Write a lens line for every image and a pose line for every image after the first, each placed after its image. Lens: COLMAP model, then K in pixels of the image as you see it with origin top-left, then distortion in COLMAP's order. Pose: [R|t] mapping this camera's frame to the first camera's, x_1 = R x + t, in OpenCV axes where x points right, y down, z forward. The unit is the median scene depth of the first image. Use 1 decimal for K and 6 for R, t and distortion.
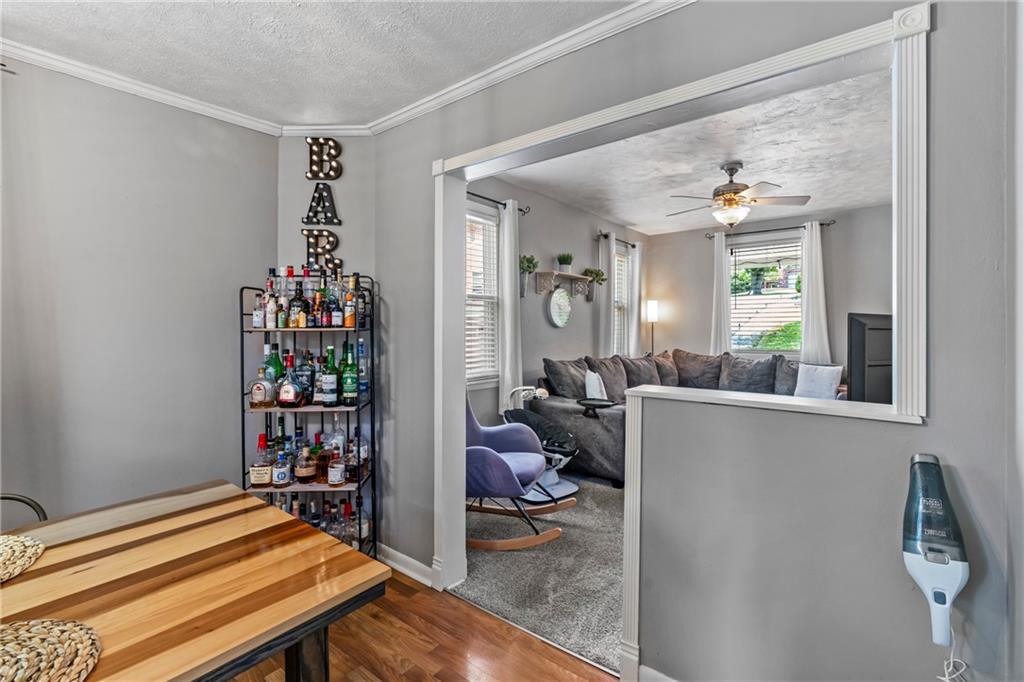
lens RADIAL K [[459.6, 0, 518.4], [0, 459.6, 330.5], [0, 0, 1]] dist [-0.004686, 0.000606]
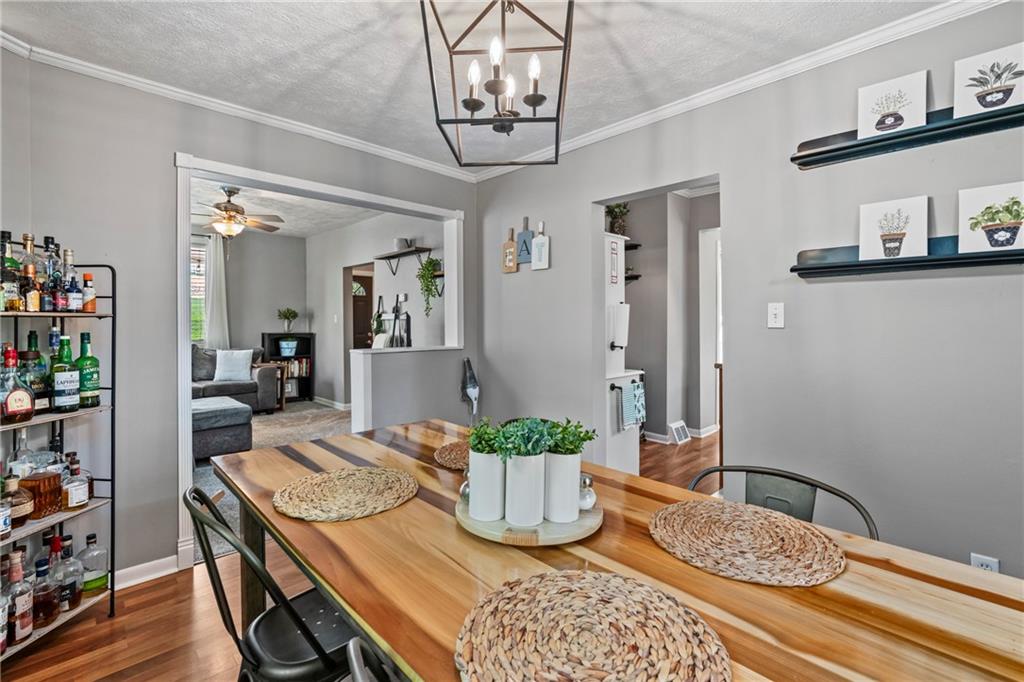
lens RADIAL K [[459.6, 0, 507.2], [0, 459.6, 318.2], [0, 0, 1]] dist [-0.004686, 0.000606]
pose [[0.152497, 0.009158, 0.988262, -0.564443], [0.009404, 0.999898, -0.010717, 0.010025], [-0.988259, 0.010928, 0.152395, 0.064855]]
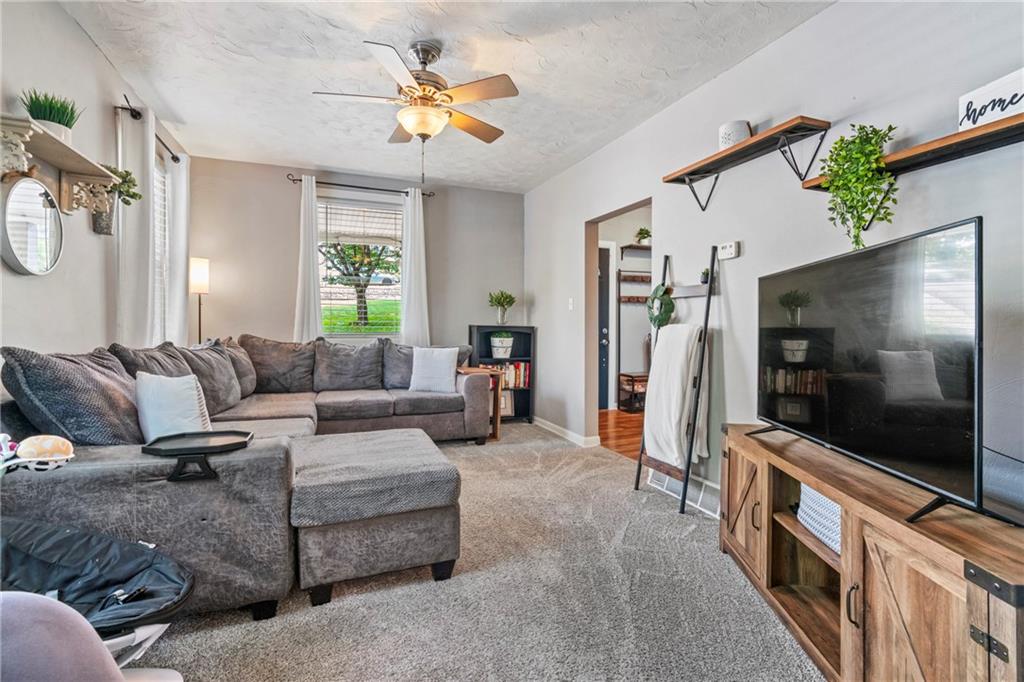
lens RADIAL K [[459.6, 0, 510.1], [0, 459.6, 331.3], [0, 0, 1]] dist [-0.004686, 0.000606]
pose [[0.513706, -0.004625, 0.857954, -0.045068], [-0.002758, 0.999971, 0.007041, 0.043642], [-0.857962, -0.005983, 0.513678, 0.477226]]
